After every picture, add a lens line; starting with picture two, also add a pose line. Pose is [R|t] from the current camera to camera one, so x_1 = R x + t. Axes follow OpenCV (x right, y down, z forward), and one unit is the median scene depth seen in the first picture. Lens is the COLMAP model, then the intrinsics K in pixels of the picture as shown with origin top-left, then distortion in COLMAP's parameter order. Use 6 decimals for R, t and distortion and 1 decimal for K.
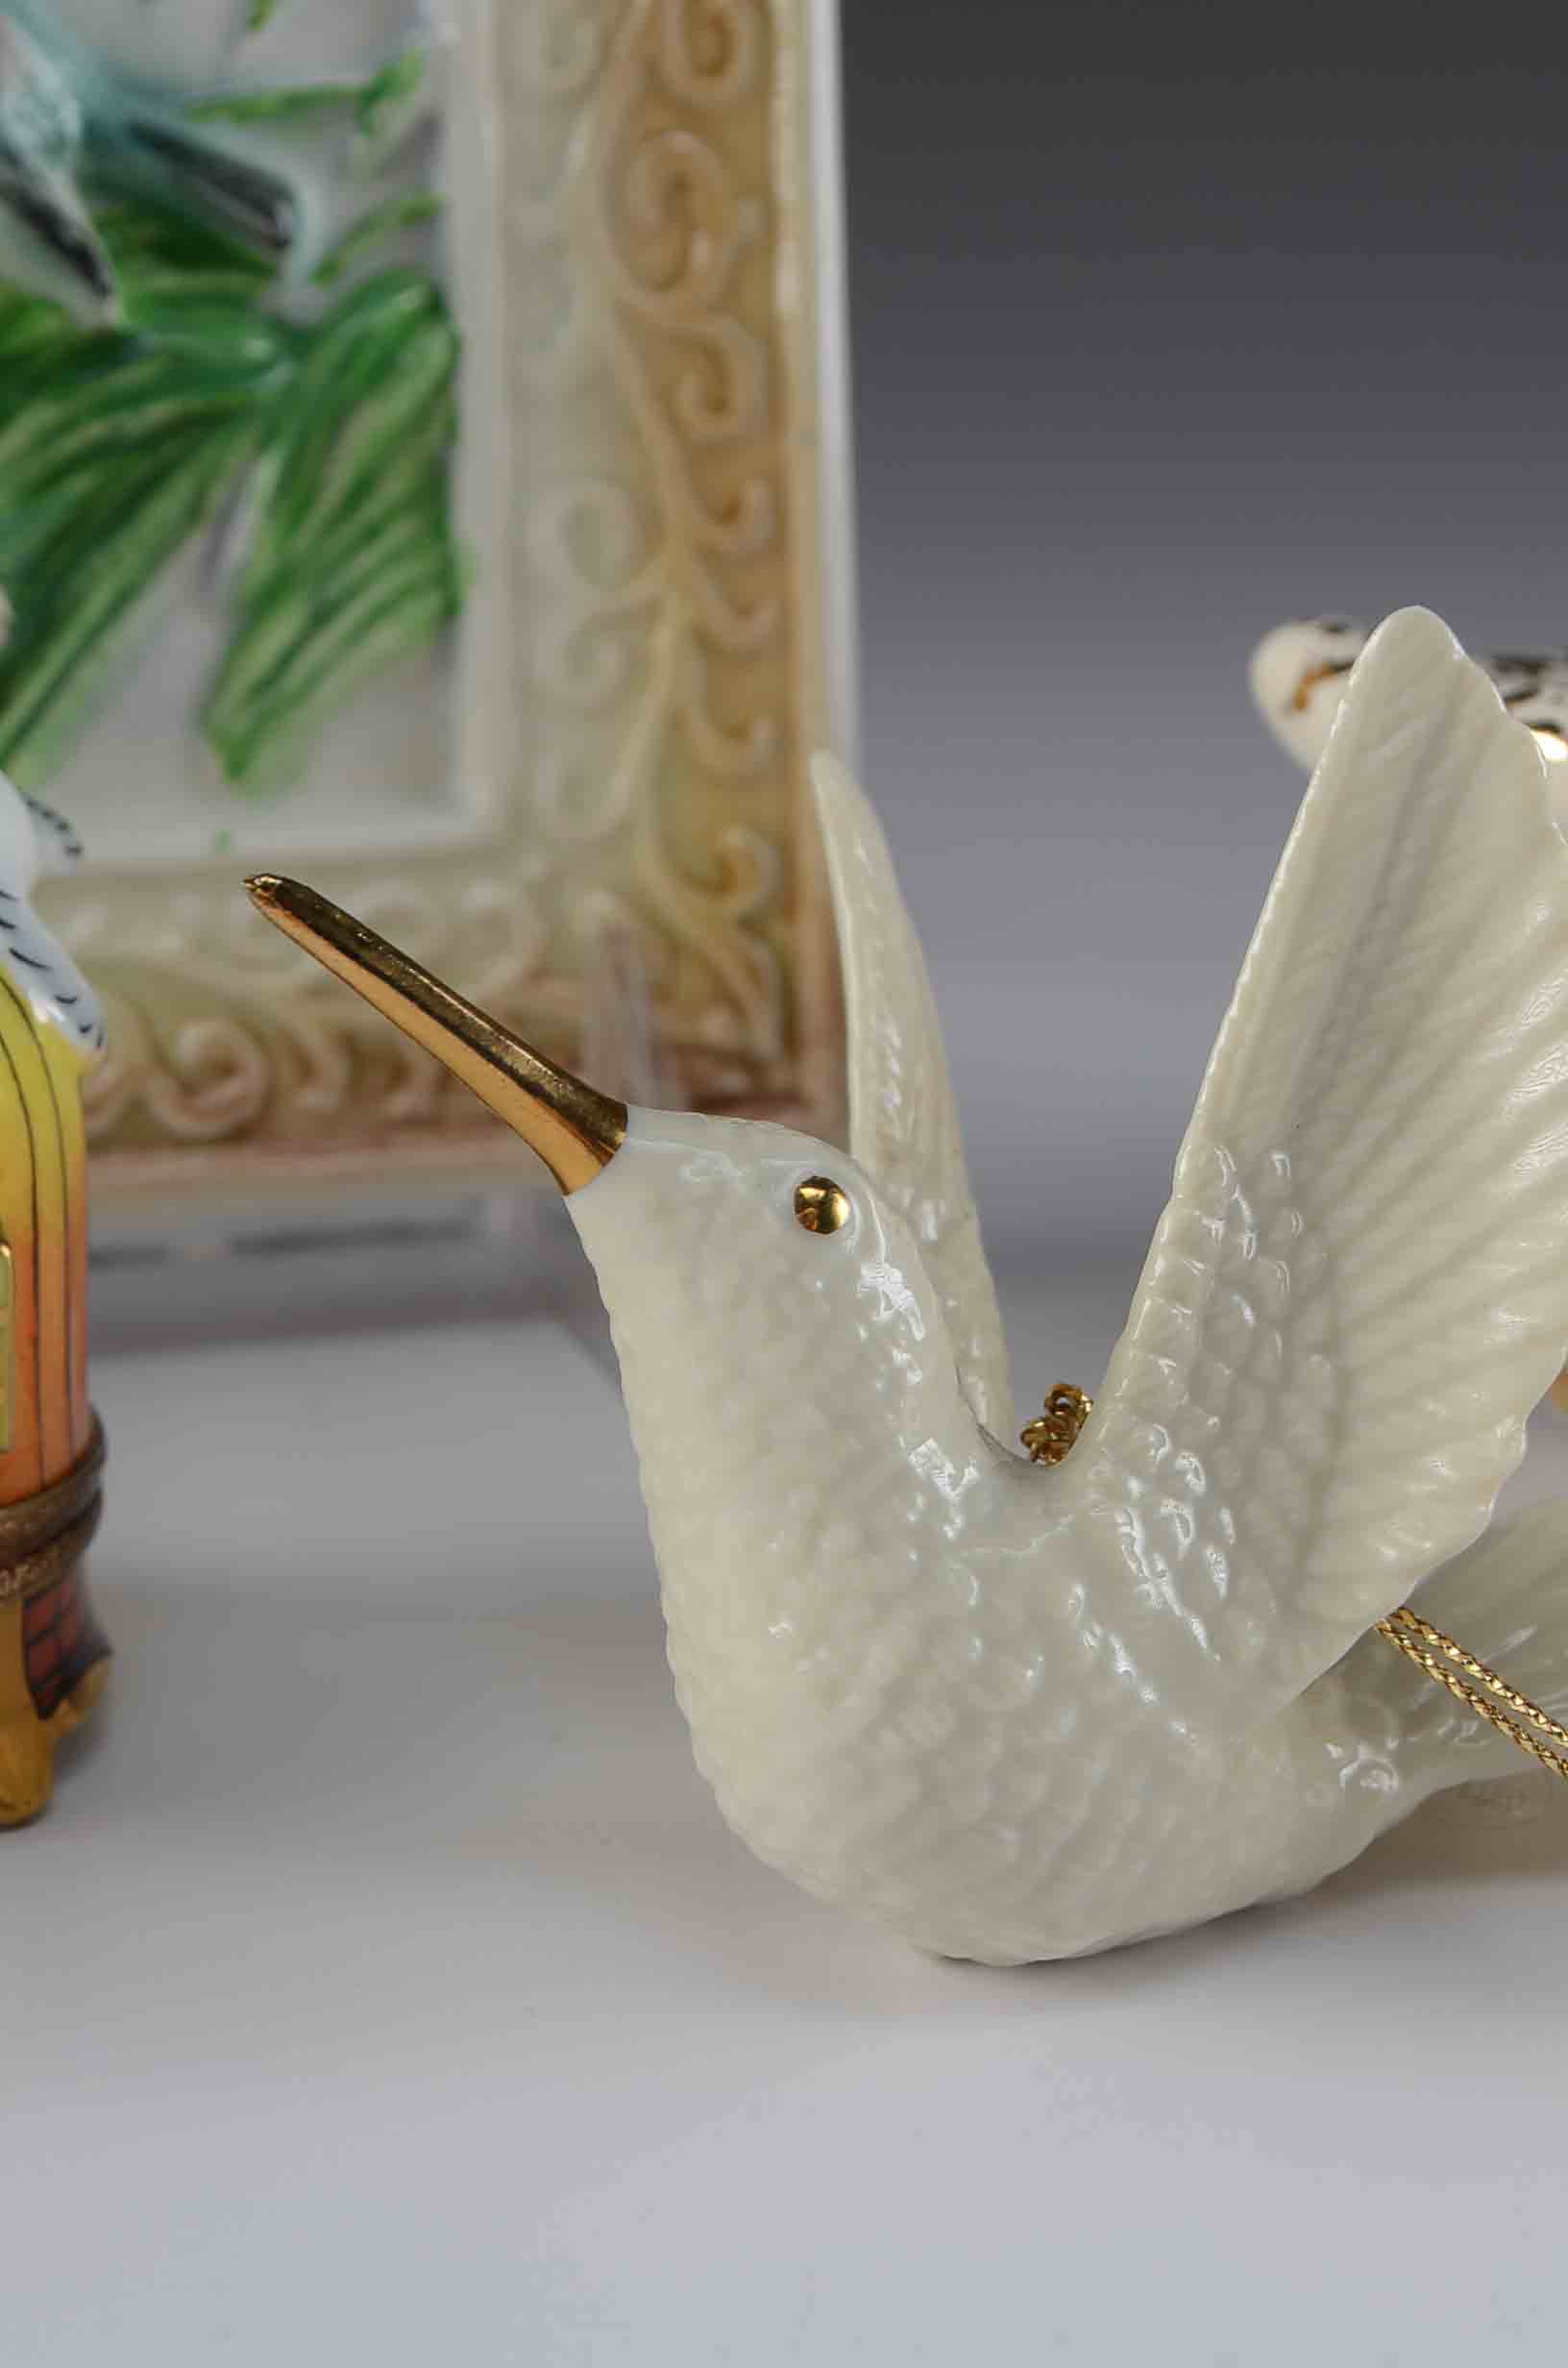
lens RADIAL K [[5287.9, 0, 784.0], [0, 5287.9, 1184.0], [0, 0, 1]] dist [0.084104, -0.368412]
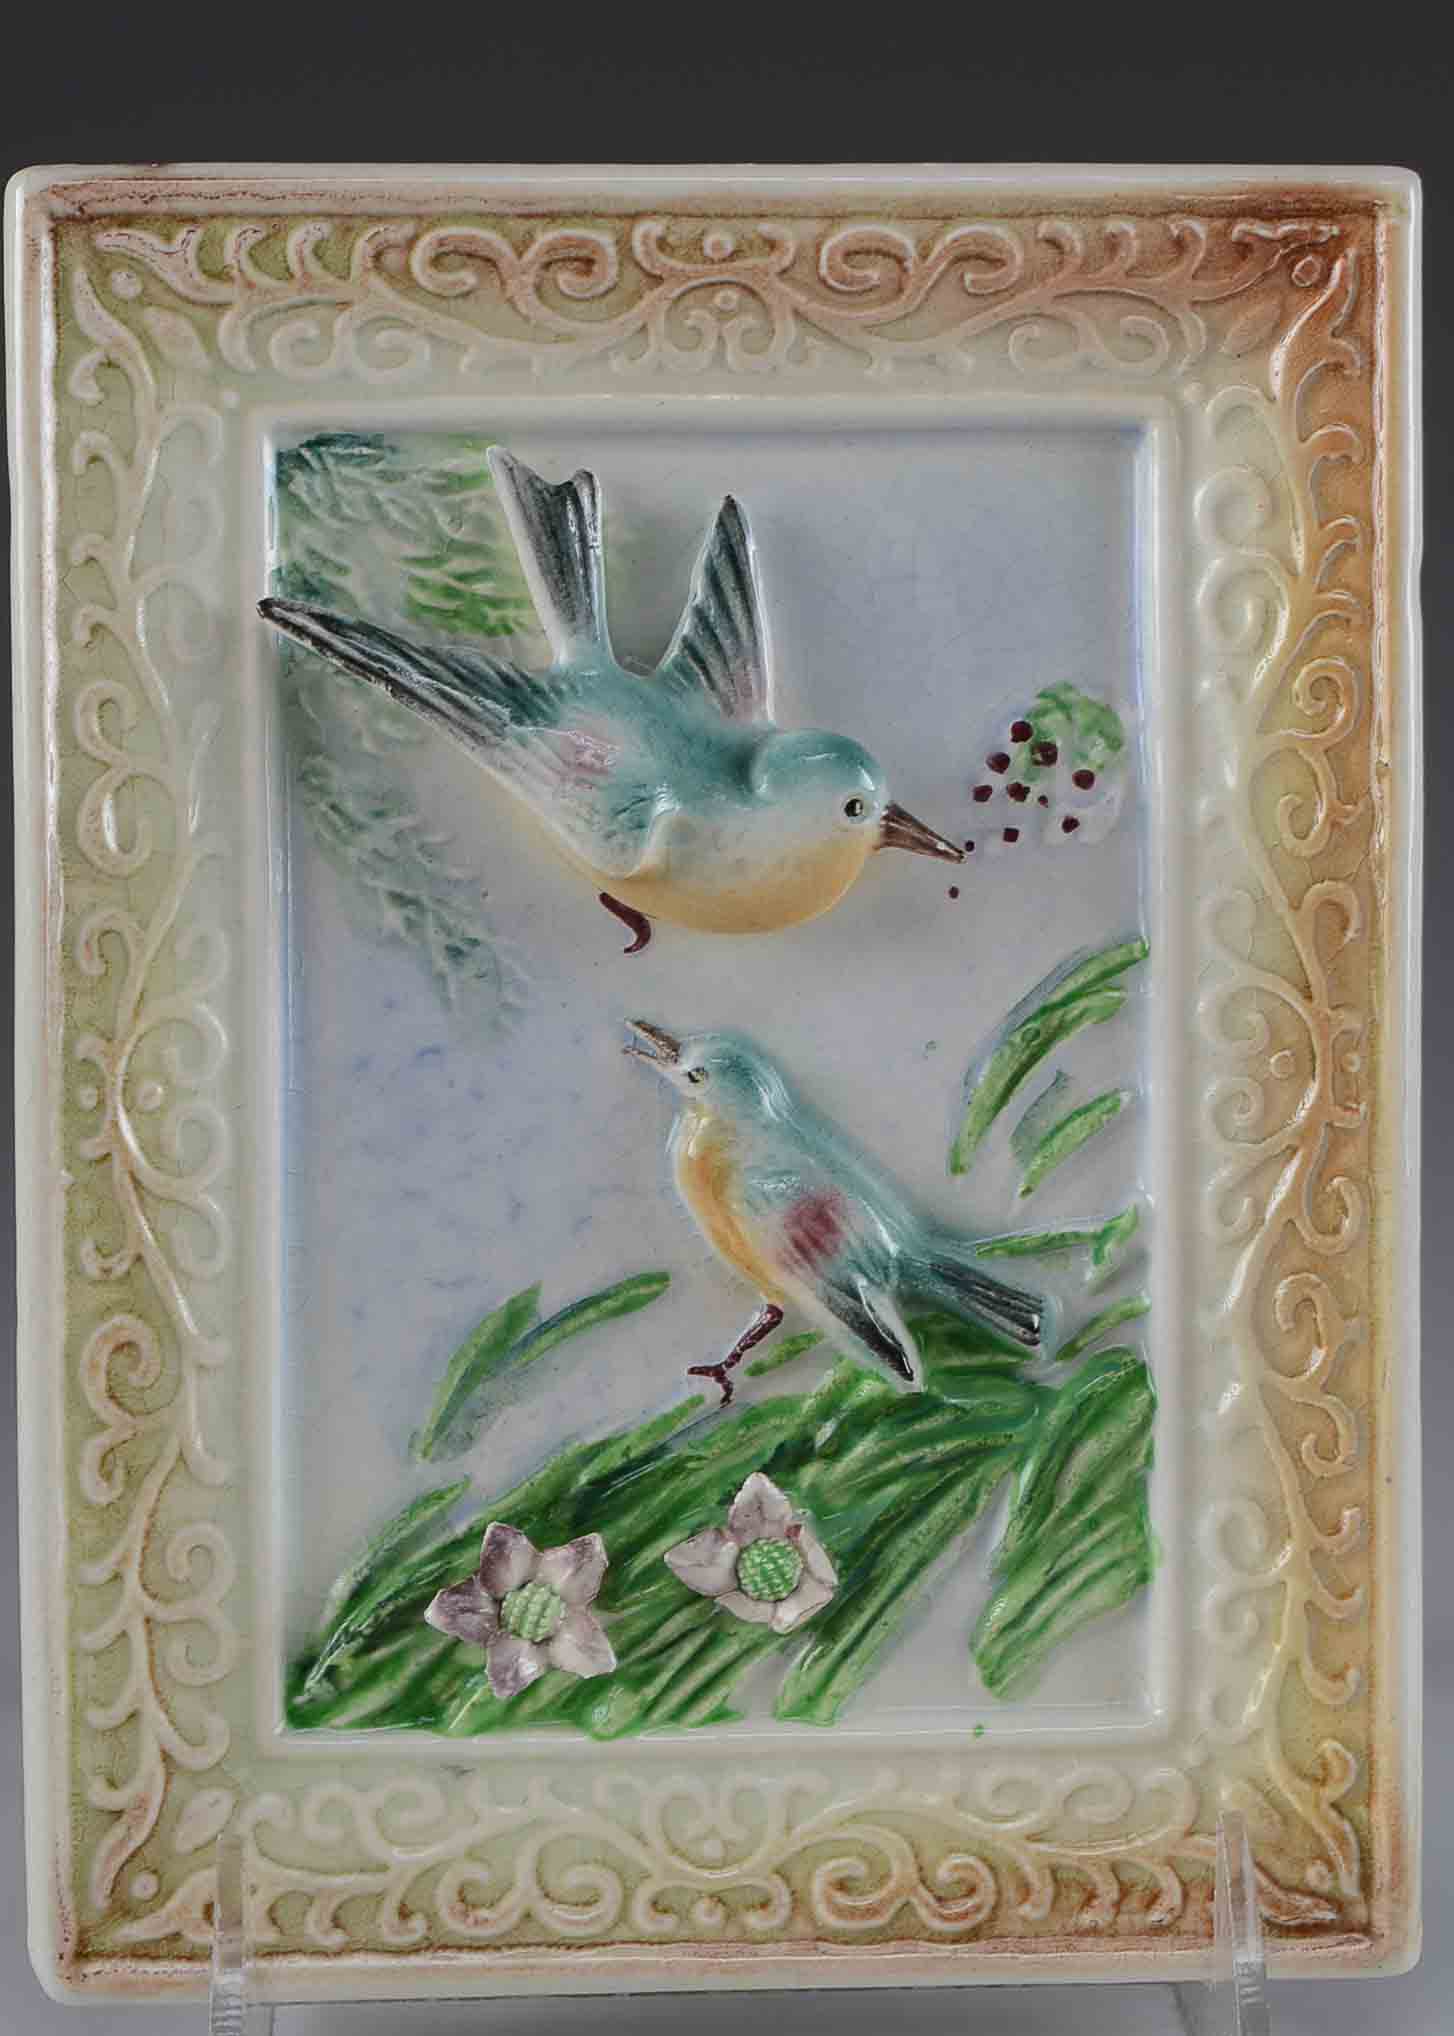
lens RADIAL K [[5201.6, 0, 726.6], [0, 5201.6, 980.9], [0, 0, 1]] dist [0.054227, -0.014170]
pose [[0.960114, 0.038473, -0.276950, 0.224043], [-0.059936, 0.995783, -0.069453, -0.169073], [0.273110, 0.083283, 0.958371, -0.440492]]
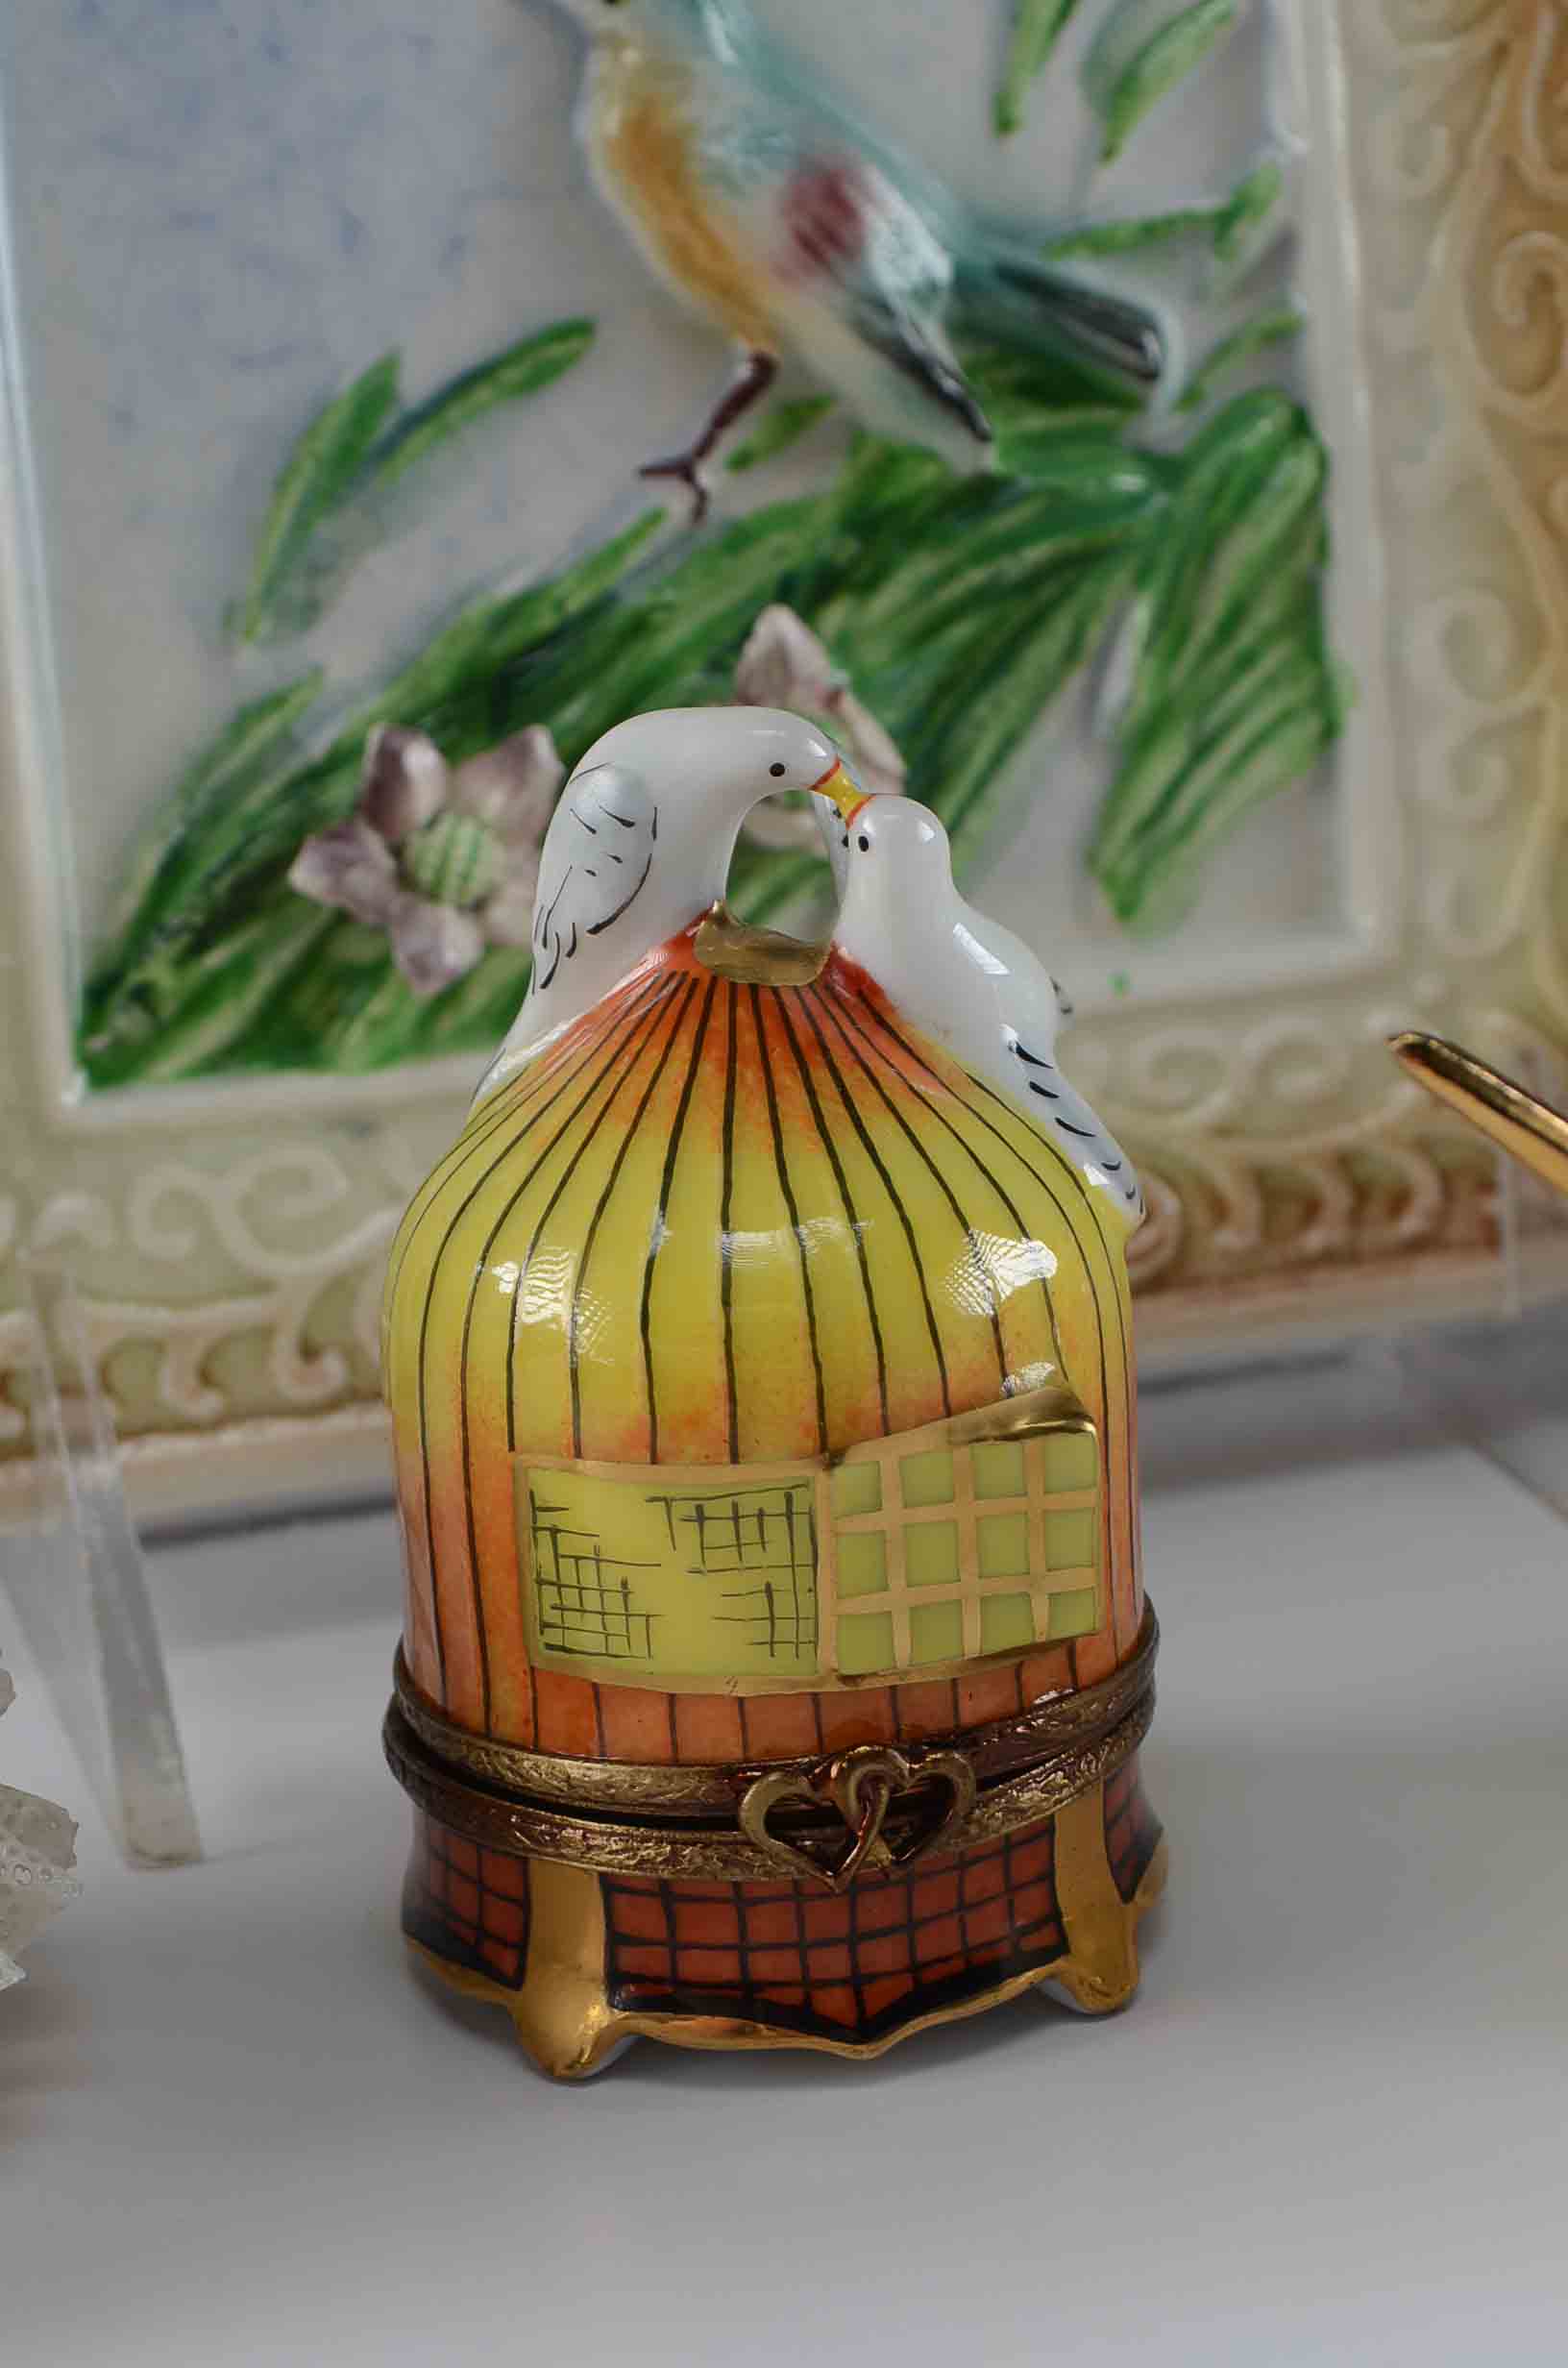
lens RADIAL K [[5287.9, 0, 784.0], [0, 5287.9, 1184.0], [0, 0, 1]] dist [0.084104, -0.368412]
pose [[0.995626, -0.062654, -0.069309, -0.102647], [0.061629, 0.997957, -0.016830, -0.015008], [0.070222, 0.012485, 0.997453, 0.016928]]
